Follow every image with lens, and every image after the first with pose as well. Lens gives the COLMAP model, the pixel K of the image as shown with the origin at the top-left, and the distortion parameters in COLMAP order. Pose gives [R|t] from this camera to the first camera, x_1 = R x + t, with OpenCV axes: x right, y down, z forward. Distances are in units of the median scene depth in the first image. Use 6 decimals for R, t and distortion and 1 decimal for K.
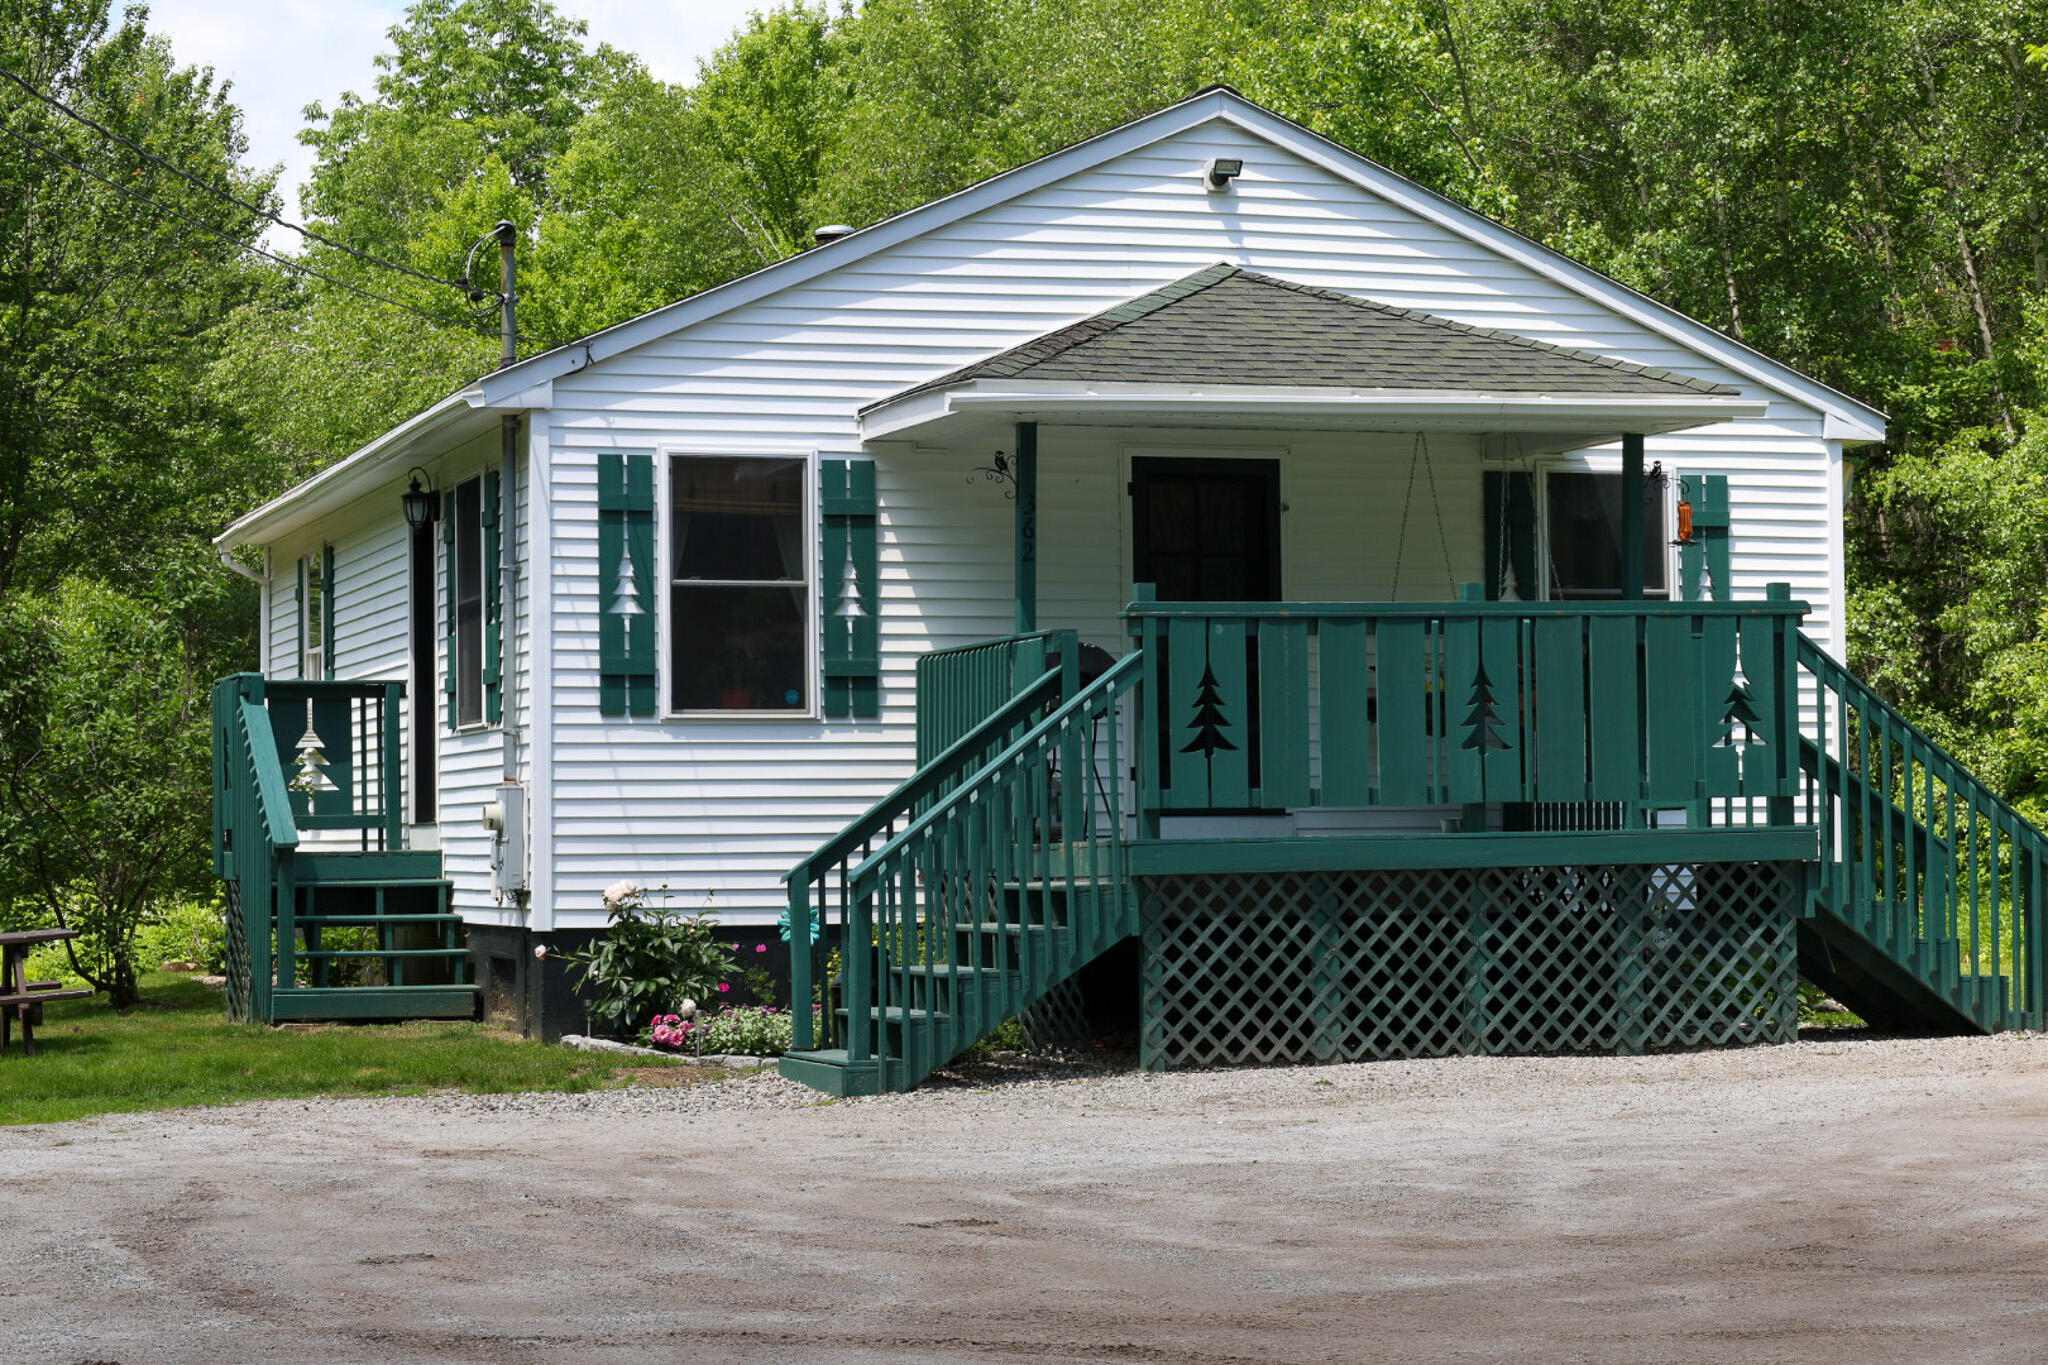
lens RADIAL K [[4172.3, 0, 1035.4], [0, 4172.3, 680.5], [0, 0, 1]] dist [0.012616, 0.000000]
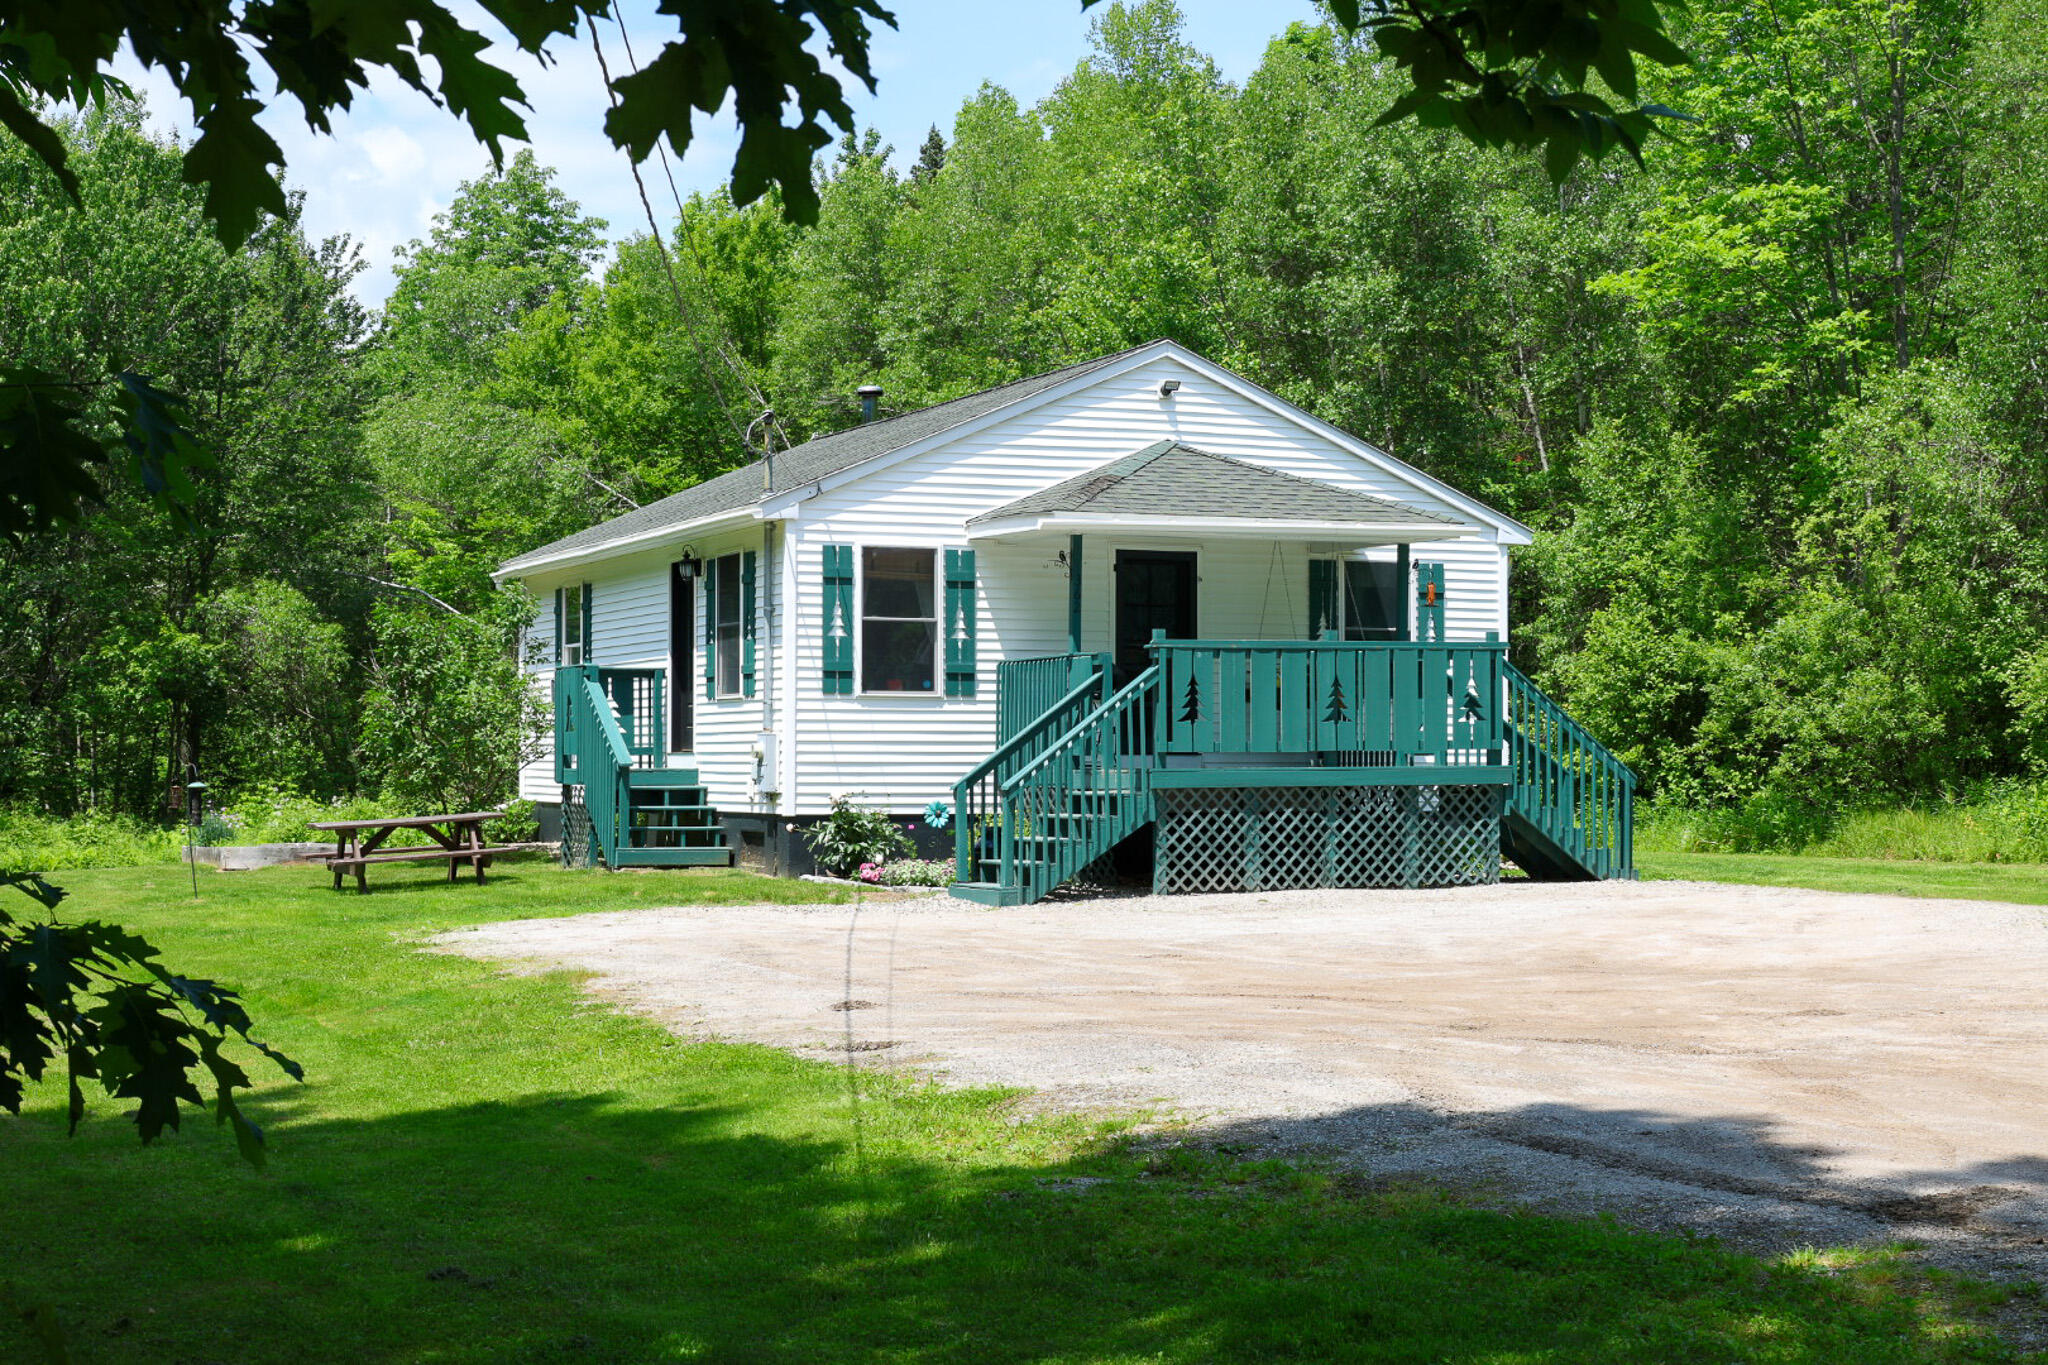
lens RADIAL K [[3110.6, 0, 1015.1], [0, 3110.6, 691.4], [0, 0, 1]] dist [0.019383, 0.000000]
pose [[0.996663, 0.014000, 0.080417, -0.127370], [-0.015271, 0.999768, 0.015209, -0.013731], [-0.080185, -0.016387, 0.996645, -0.310745]]
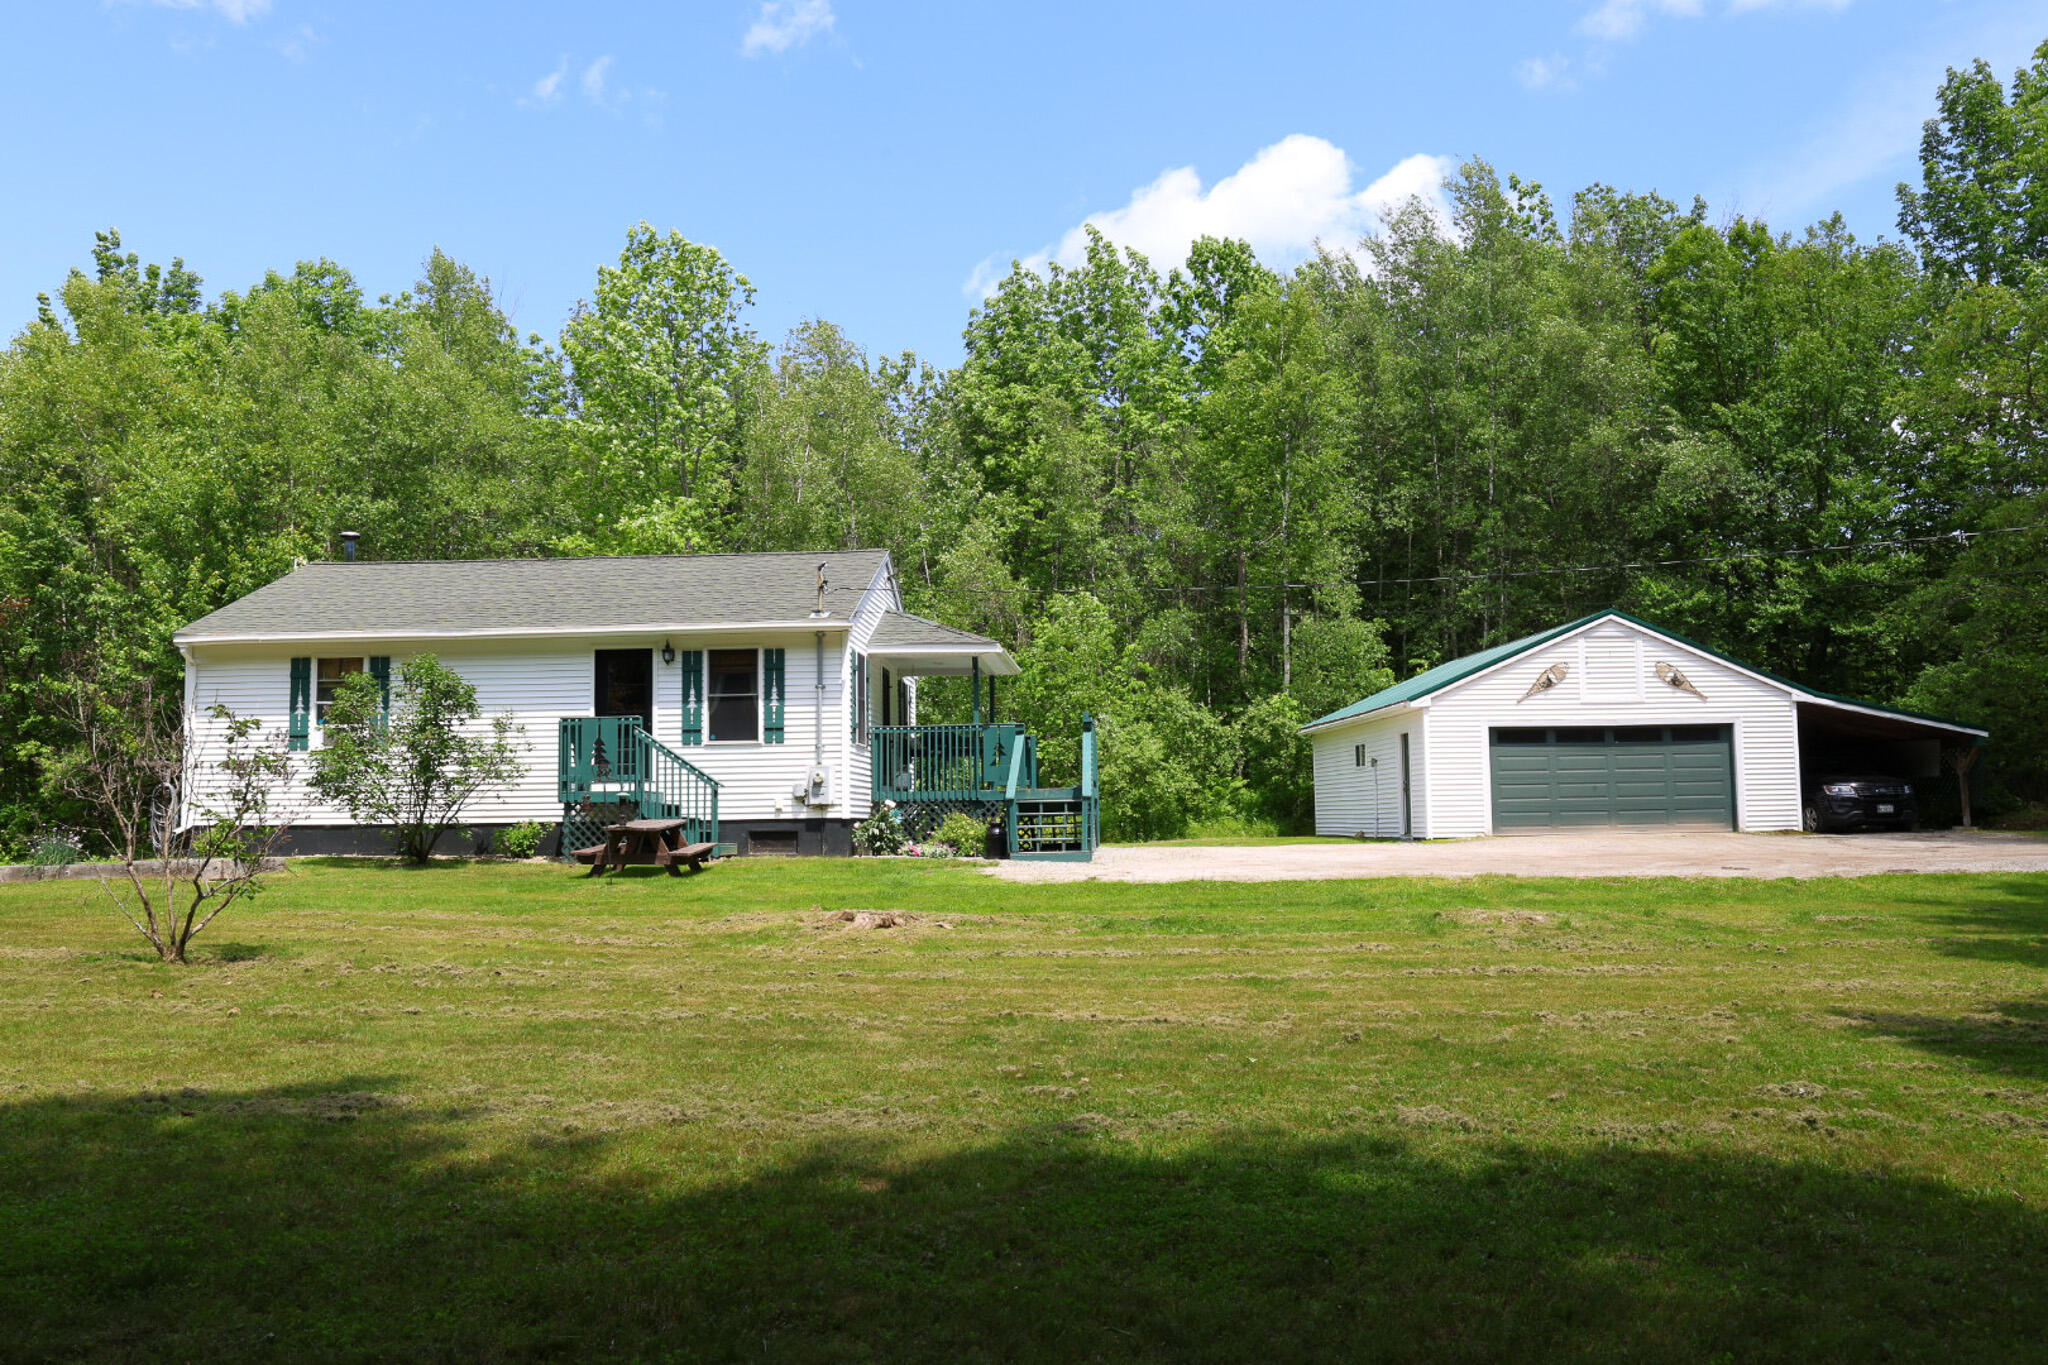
lens RADIAL K [[1604.4, 0, 1019.2], [0, 1604.4, 680.1], [0, 0, 1]] dist [0.000632, -0.000209]
pose [[0.371826, 0.088679, 0.924057, -1.052752], [-0.023713, 0.996009, -0.086042, 0.056144], [-0.928000, 0.010080, 0.372445, 0.487669]]
